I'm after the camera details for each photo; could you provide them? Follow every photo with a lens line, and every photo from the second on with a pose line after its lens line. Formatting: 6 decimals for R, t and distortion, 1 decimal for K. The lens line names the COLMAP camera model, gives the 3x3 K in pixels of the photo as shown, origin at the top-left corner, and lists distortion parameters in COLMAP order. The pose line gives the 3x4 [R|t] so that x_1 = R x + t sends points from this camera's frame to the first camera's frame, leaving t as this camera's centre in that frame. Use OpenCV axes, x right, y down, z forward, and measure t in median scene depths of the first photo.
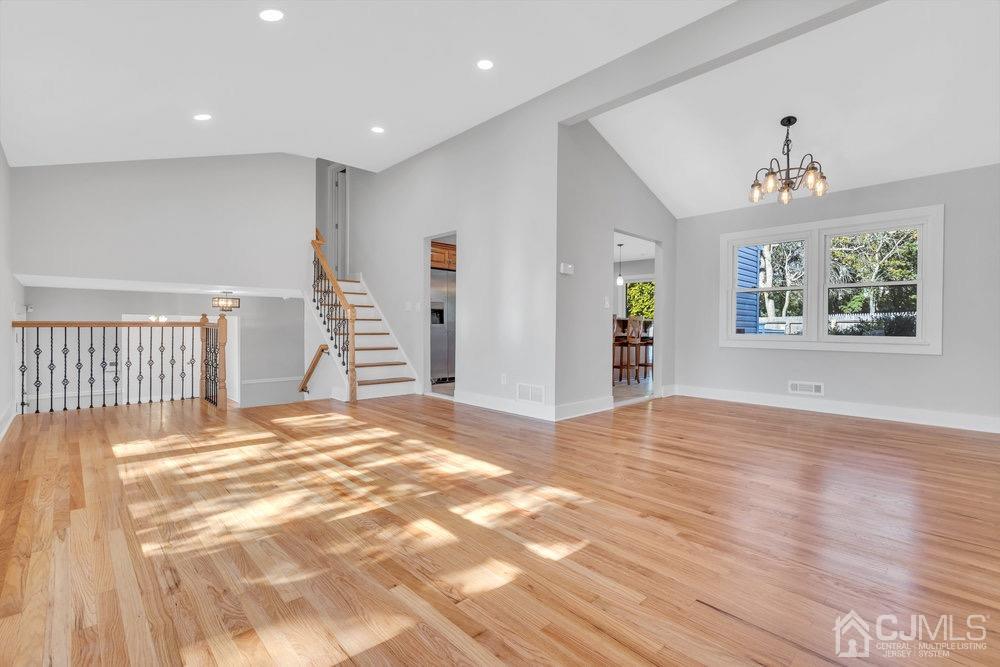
lens RADIAL K [[451.7, 0, 505.4], [0, 451.7, 328.1], [0, 0, 1]] dist [-0.001342, -0.000106]
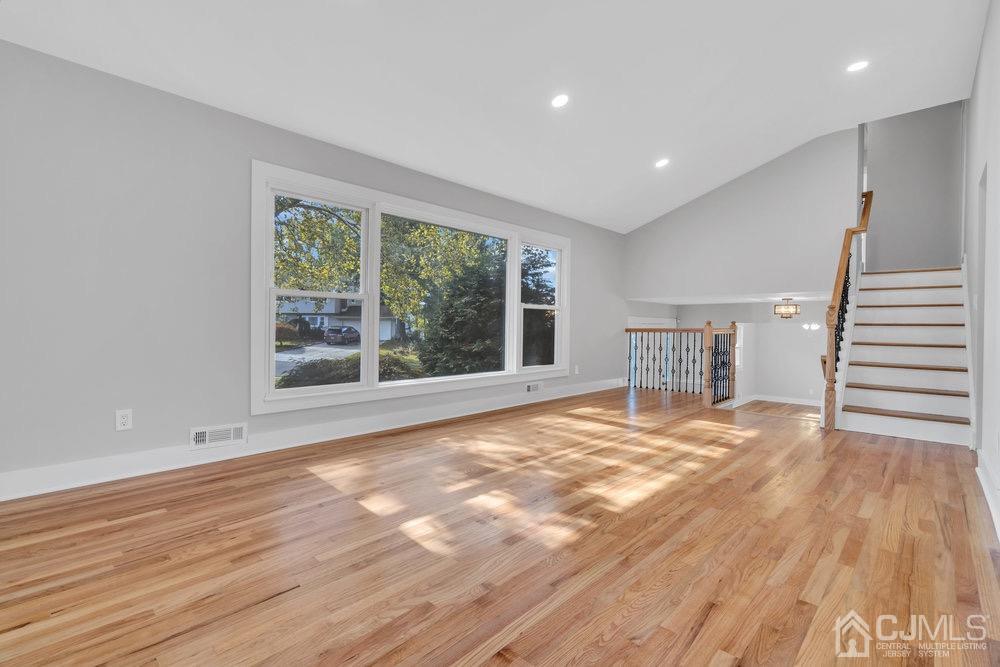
lens RADIAL K [[451.7, 0, 505.4], [0, 451.7, 329.0], [0, 0, 1]] dist [-0.001342, -0.000106]
pose [[0.040736, -0.004497, -0.999160, 0.831937], [-0.014786, 0.999878, -0.005103, 0.003142], [0.999061, 0.014982, 0.040664, 0.795609]]
